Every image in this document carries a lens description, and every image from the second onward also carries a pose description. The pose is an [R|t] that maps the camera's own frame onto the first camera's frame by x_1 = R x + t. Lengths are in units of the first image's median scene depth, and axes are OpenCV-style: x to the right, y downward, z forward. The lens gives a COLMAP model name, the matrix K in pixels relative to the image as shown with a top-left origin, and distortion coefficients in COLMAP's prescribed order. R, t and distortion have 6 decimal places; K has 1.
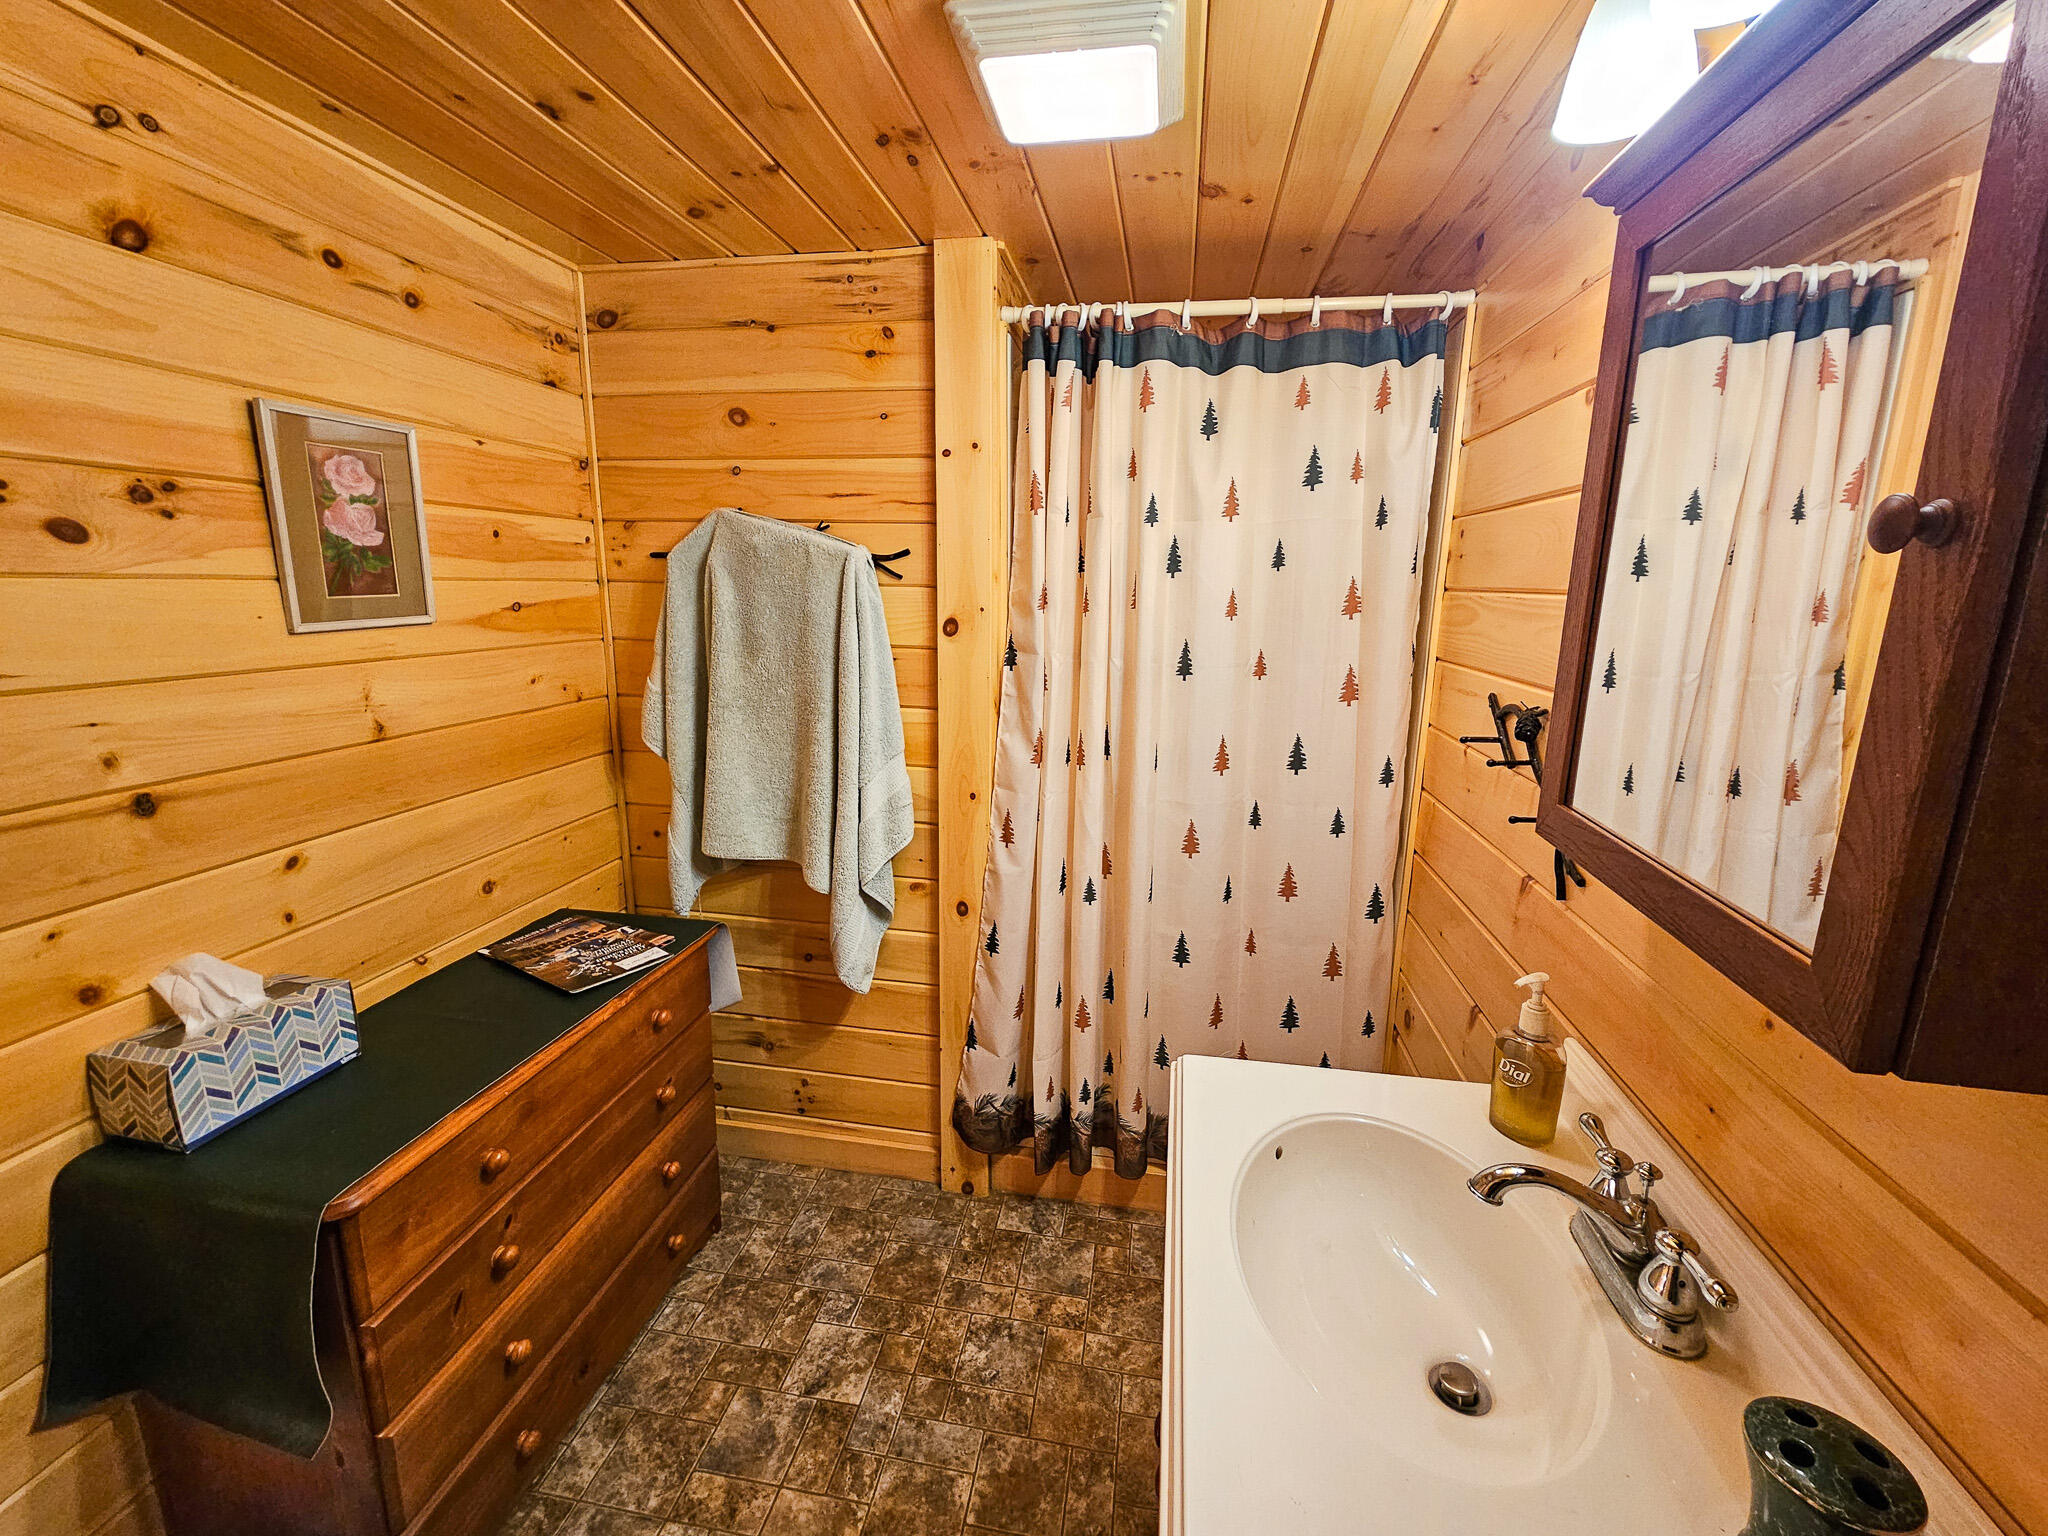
lens RADIAL K [[839.8, 0, 1024.1], [0, 839.8, 758.5], [0, 0, 1]] dist [-0.001139, -0.000179]
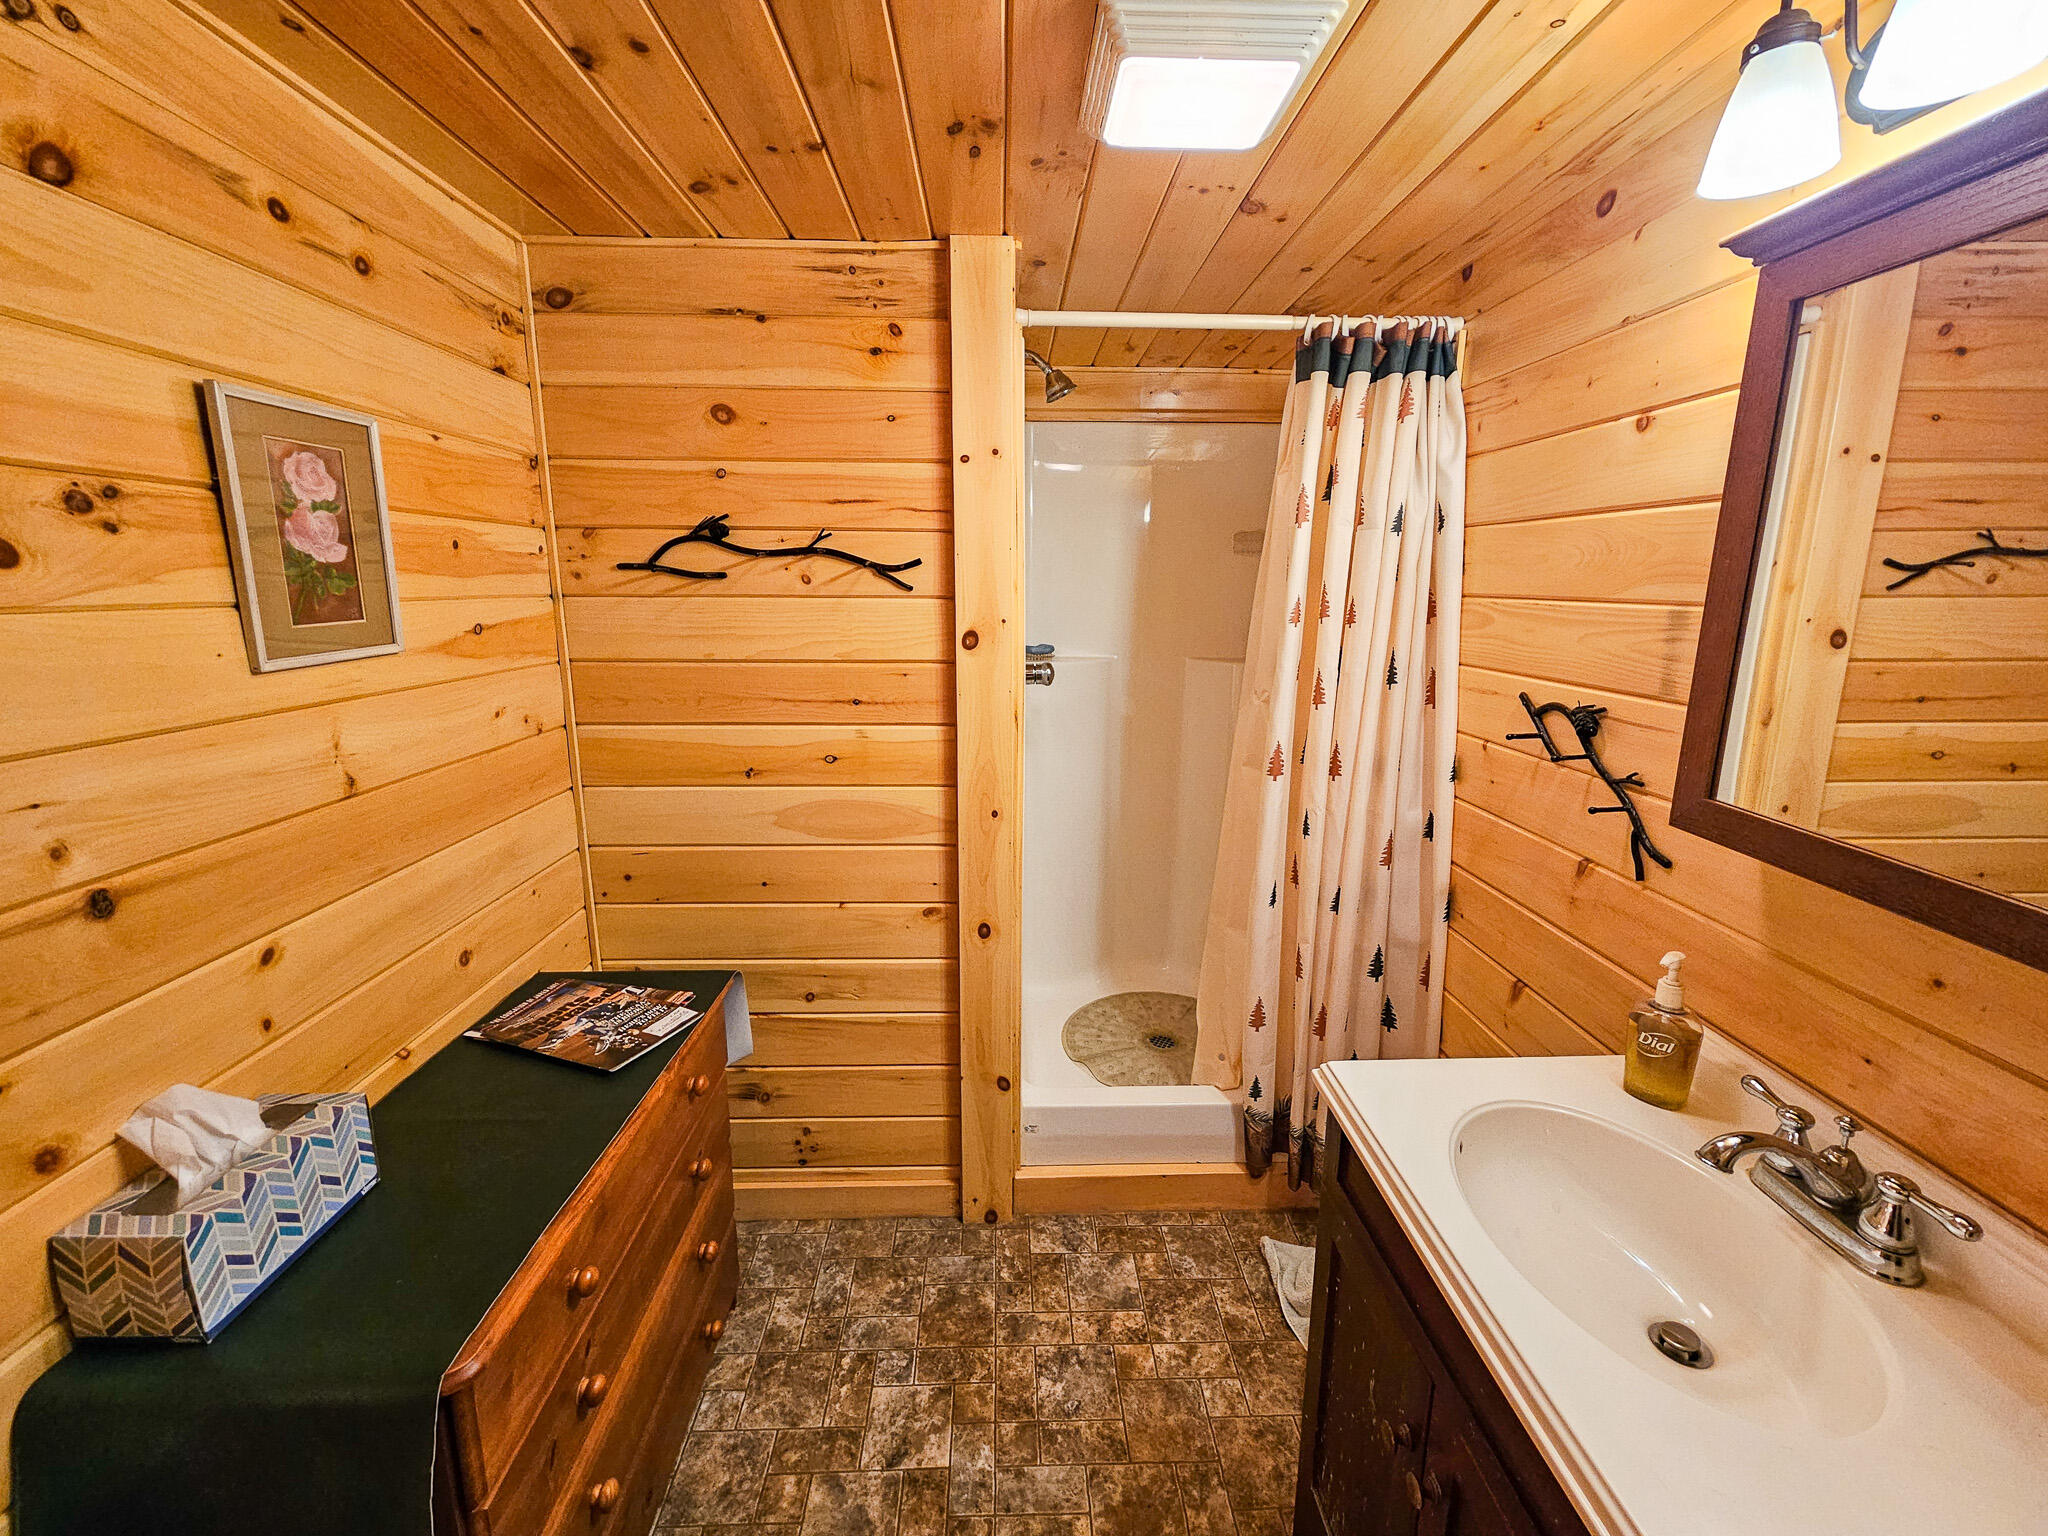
lens RADIAL K [[839.8, 0, 1022.8], [0, 839.8, 757.9], [0, 0, 1]] dist [-0.001139, -0.000179]
pose [[0.979522, -0.051455, 0.194653, -0.290681], [0.051011, 0.998671, 0.007298, -0.033513], [-0.194770, 0.002780, 0.980845, 0.061467]]
